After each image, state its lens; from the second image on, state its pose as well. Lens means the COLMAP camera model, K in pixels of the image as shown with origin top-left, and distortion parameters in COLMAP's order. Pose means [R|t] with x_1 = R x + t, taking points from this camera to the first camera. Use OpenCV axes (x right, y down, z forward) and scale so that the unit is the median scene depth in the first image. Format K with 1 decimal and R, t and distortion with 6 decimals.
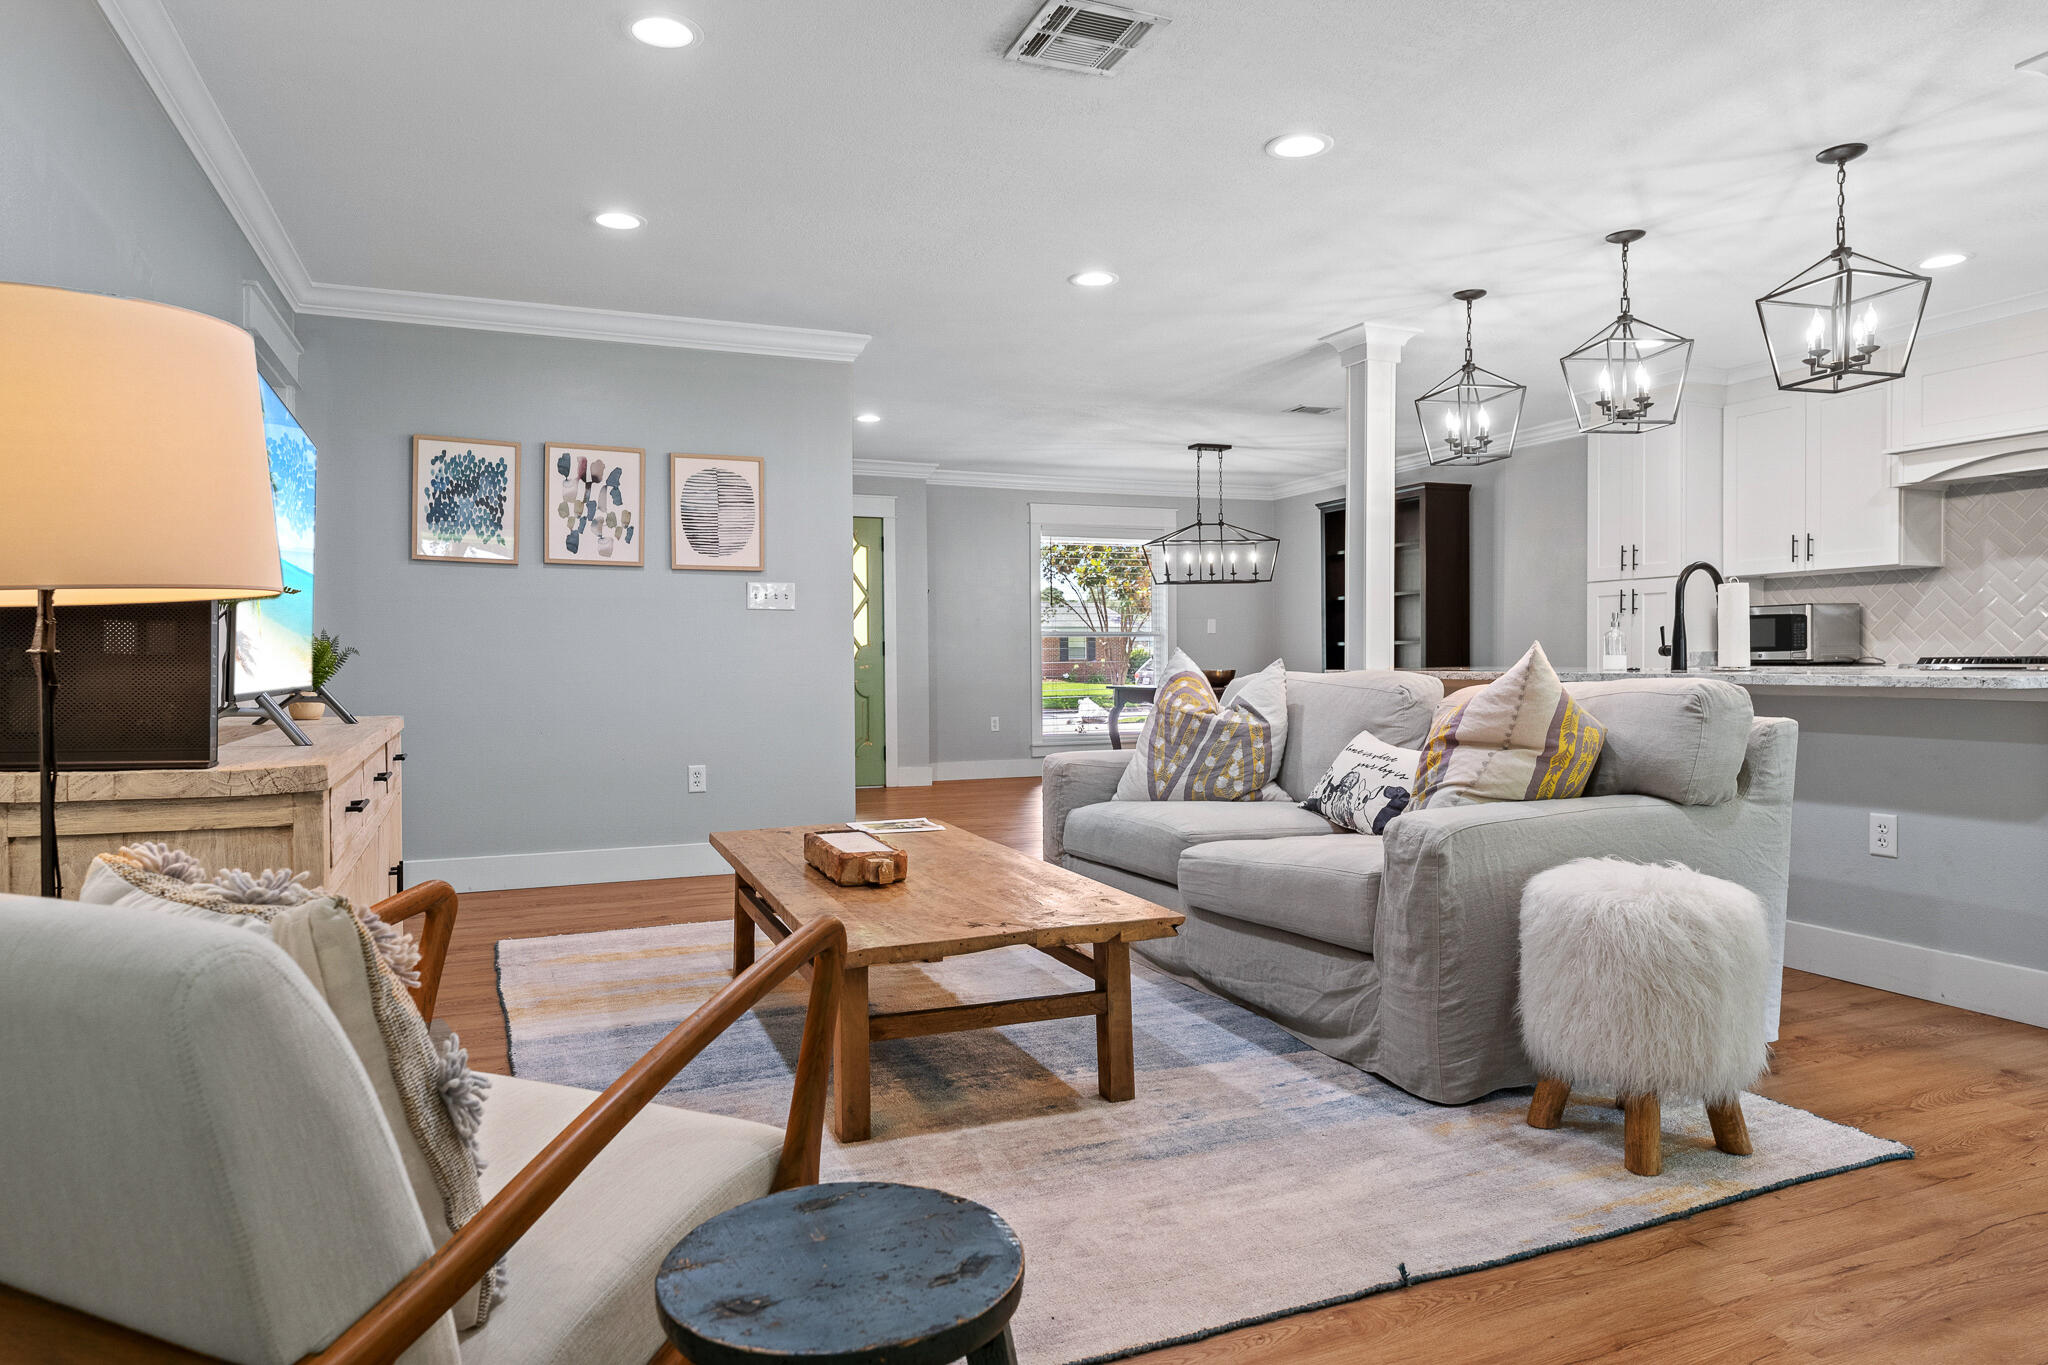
lens RADIAL K [[1268.3, 0, 994.1], [0, 1268.3, 689.0], [0, 0, 1]] dist [-0.004154, -0.002738]
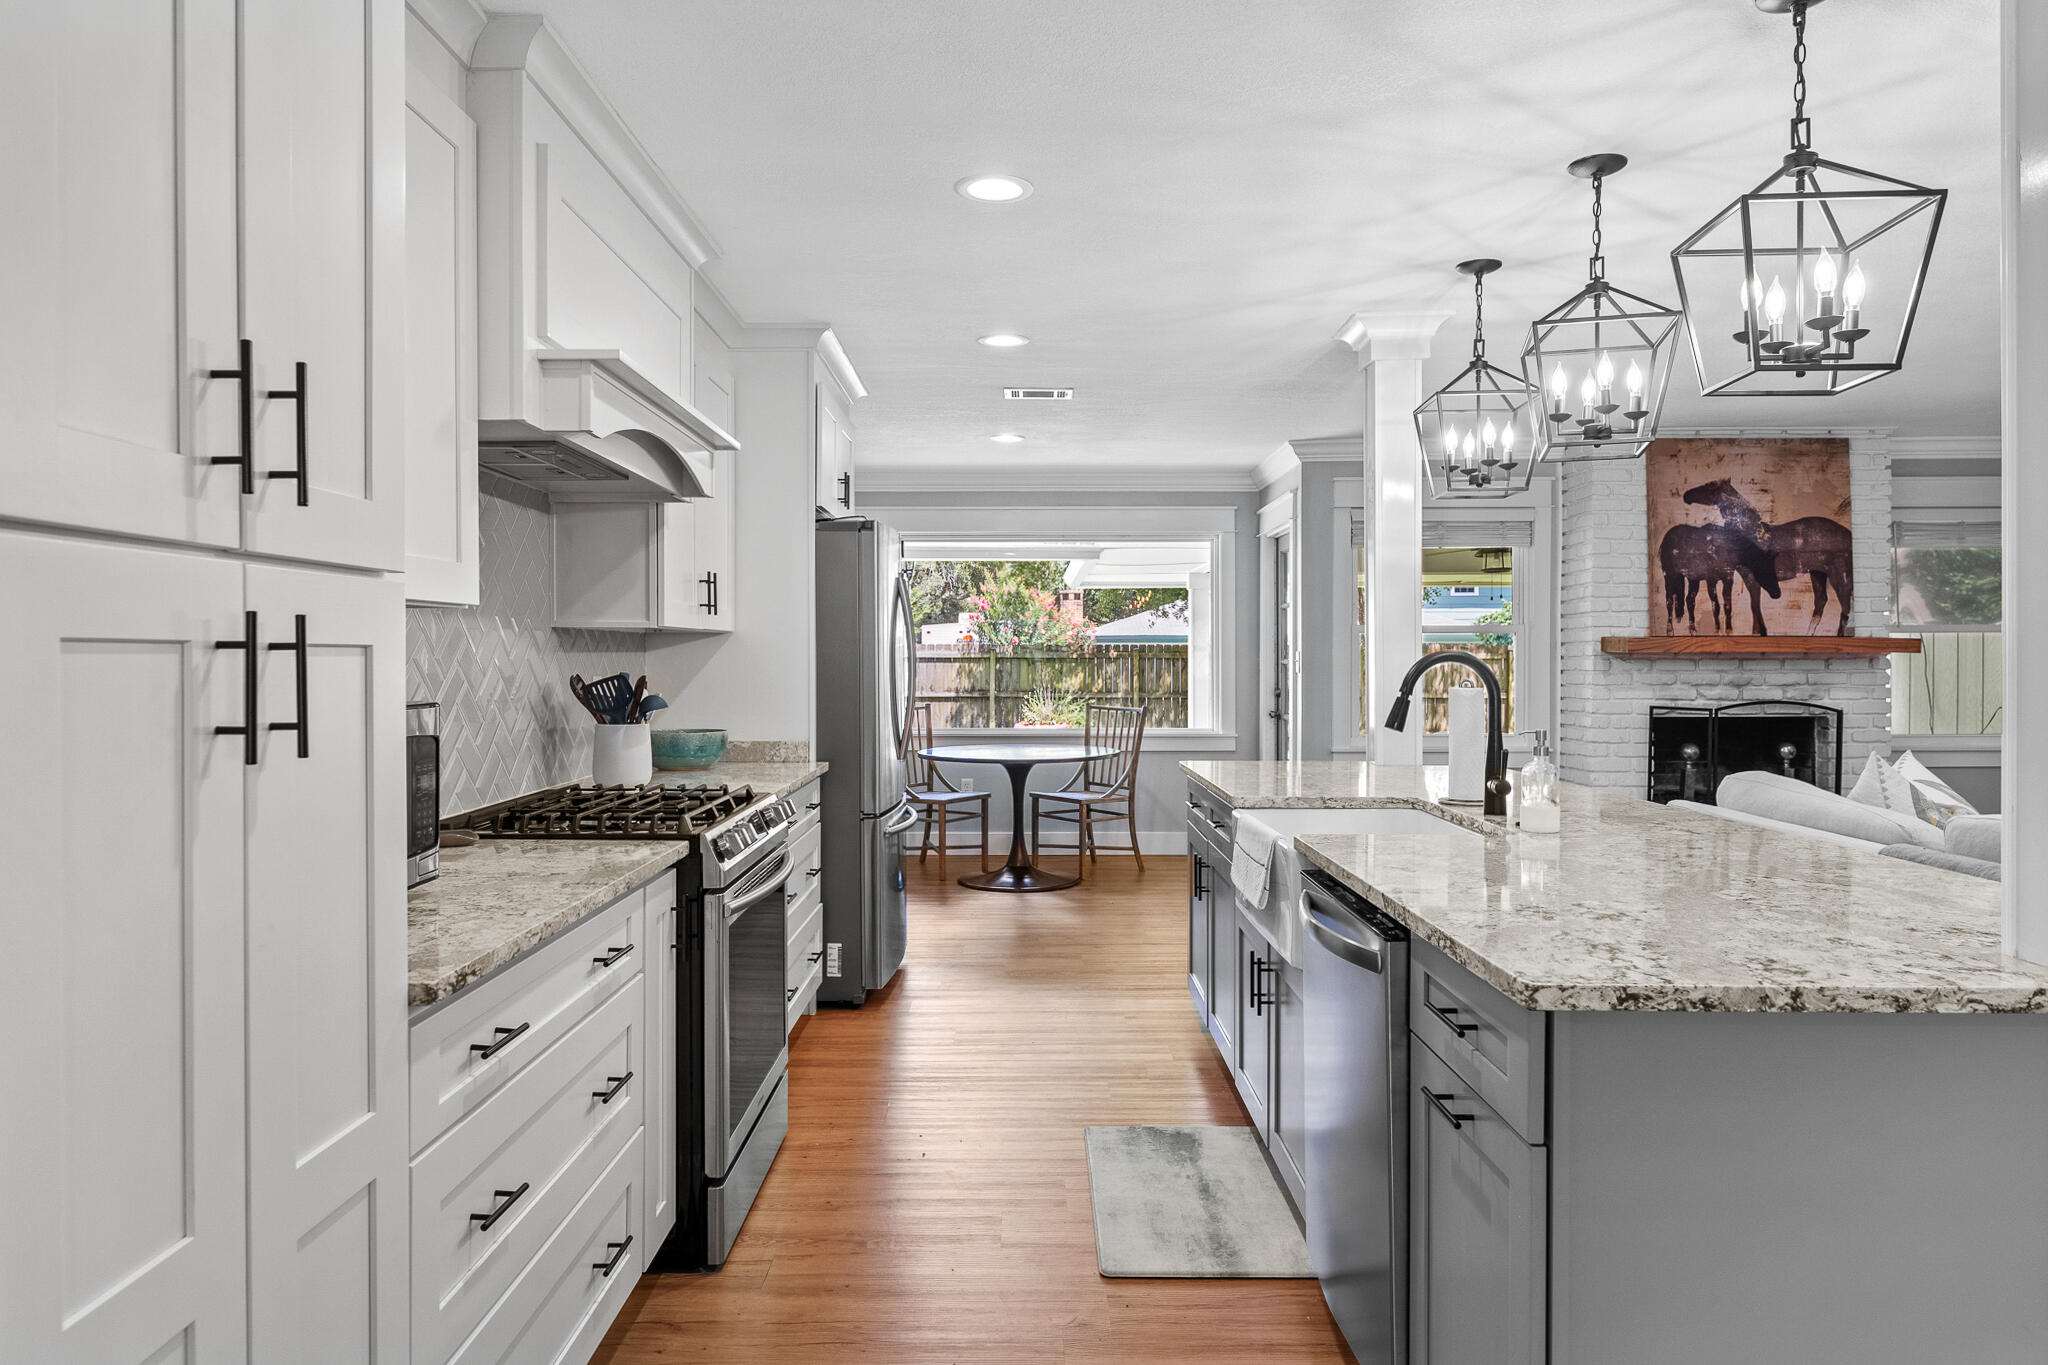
lens RADIAL K [[1268.3, 0, 992.5], [0, 1268.3, 669.2], [0, 0, 1]] dist [-0.004154, -0.002738]
pose [[-0.925224, 0.006051, 0.379372, 0.446383], [0.015958, 0.999609, 0.022974, -0.092405], [-0.379085, 0.027310, -0.924959, 1.434157]]
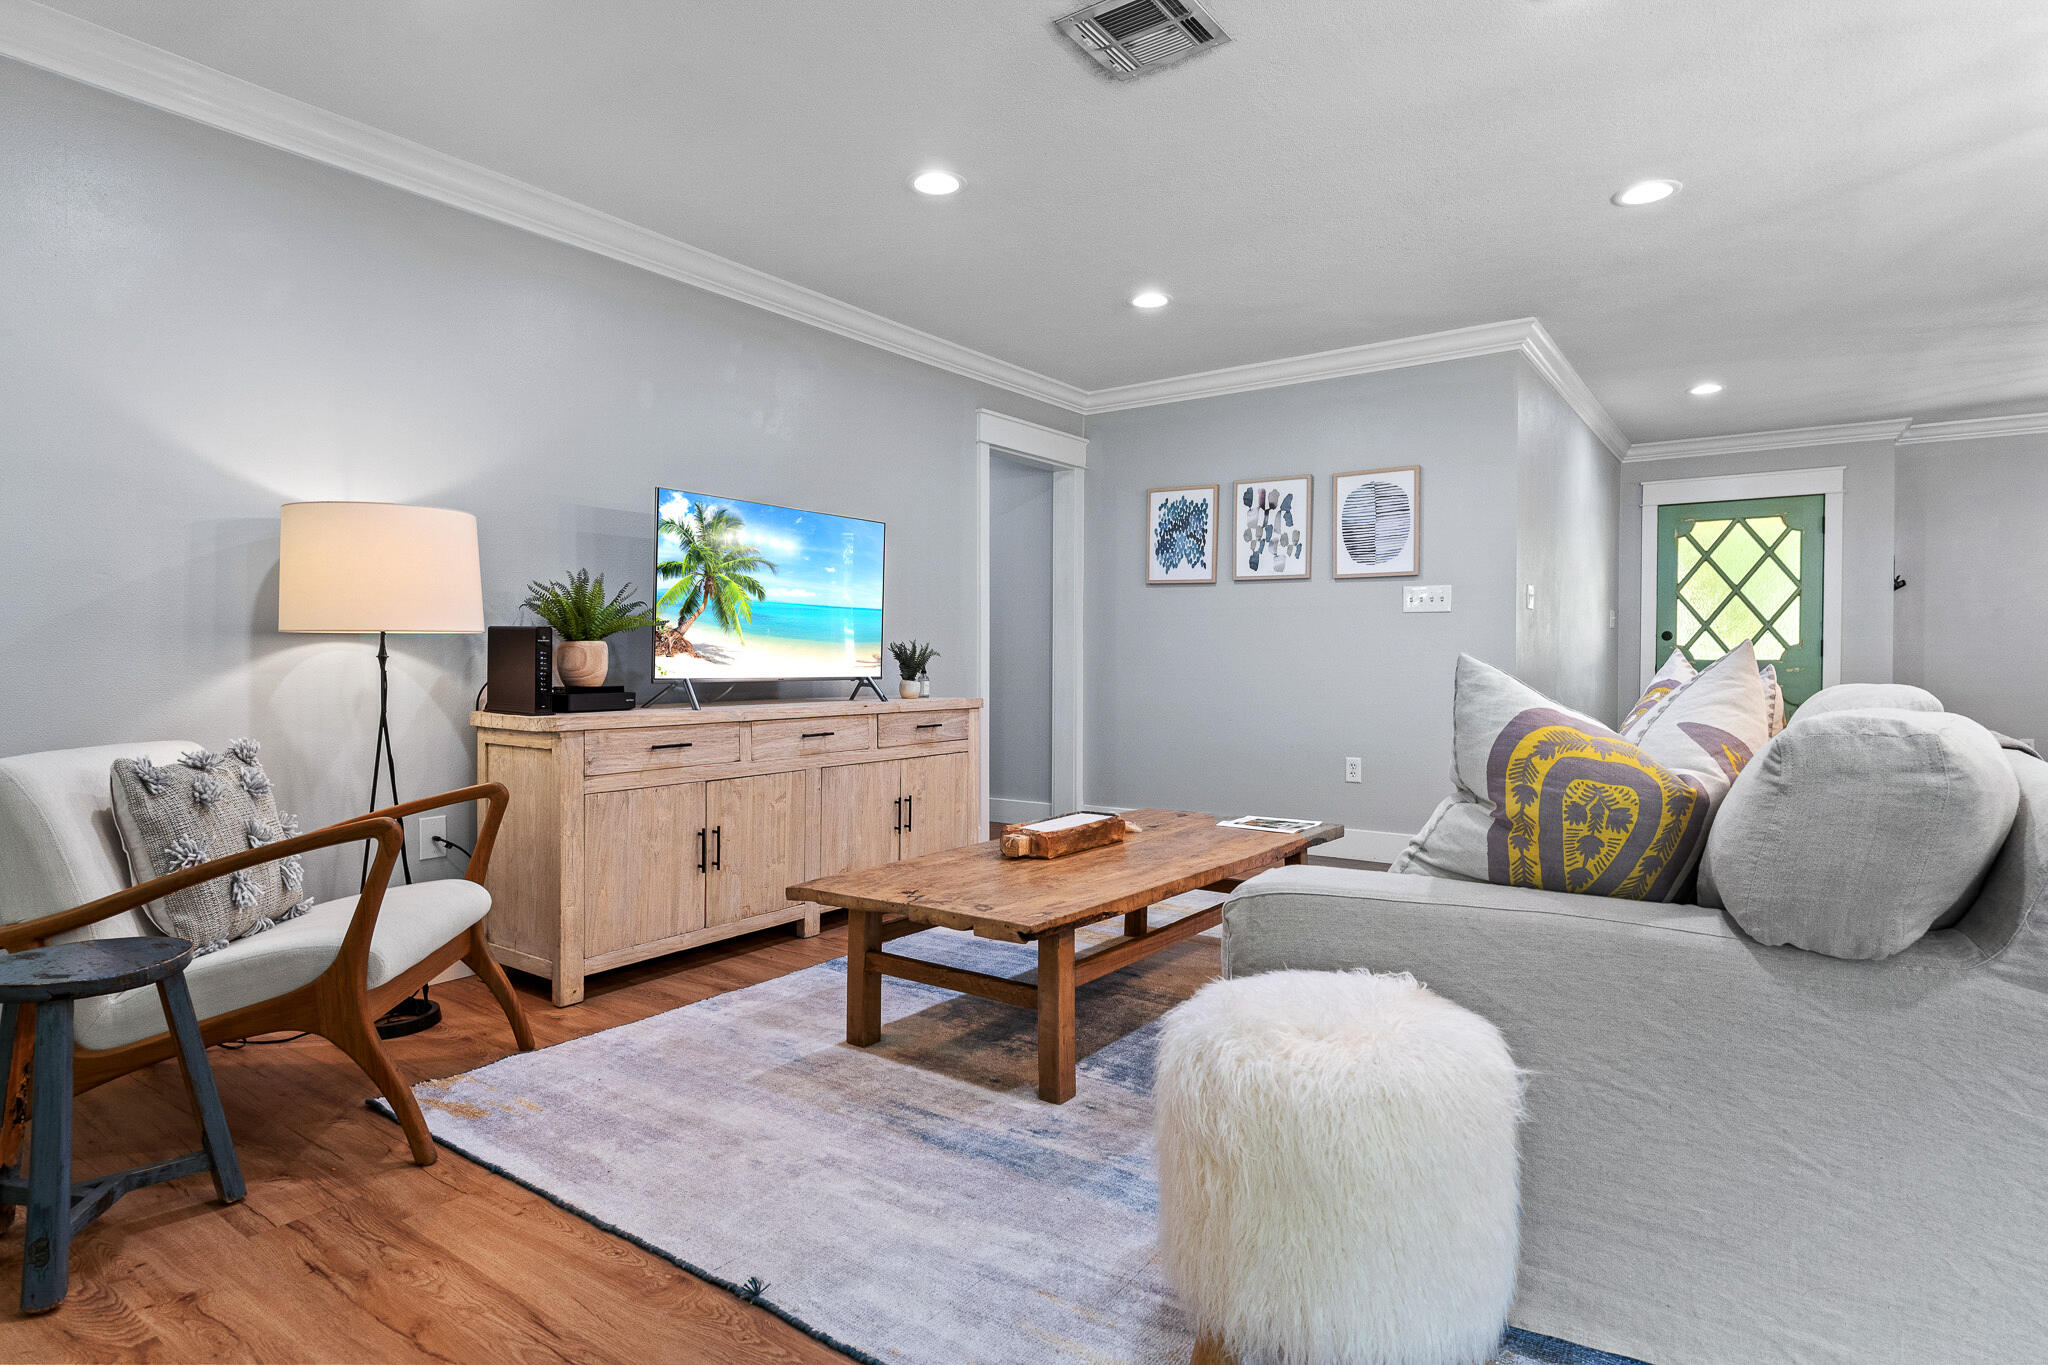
lens RADIAL K [[1067.2, 0, 961.6], [0, 1067.2, 682.8], [0, 0, 1]] dist [-0.001877, -0.005857]
pose [[0.526146, 0.024364, -0.850045, 0.390268], [-0.023925, 0.999618, 0.013843, -0.009215], [0.850057, 0.013054, 0.526528, 0.245574]]
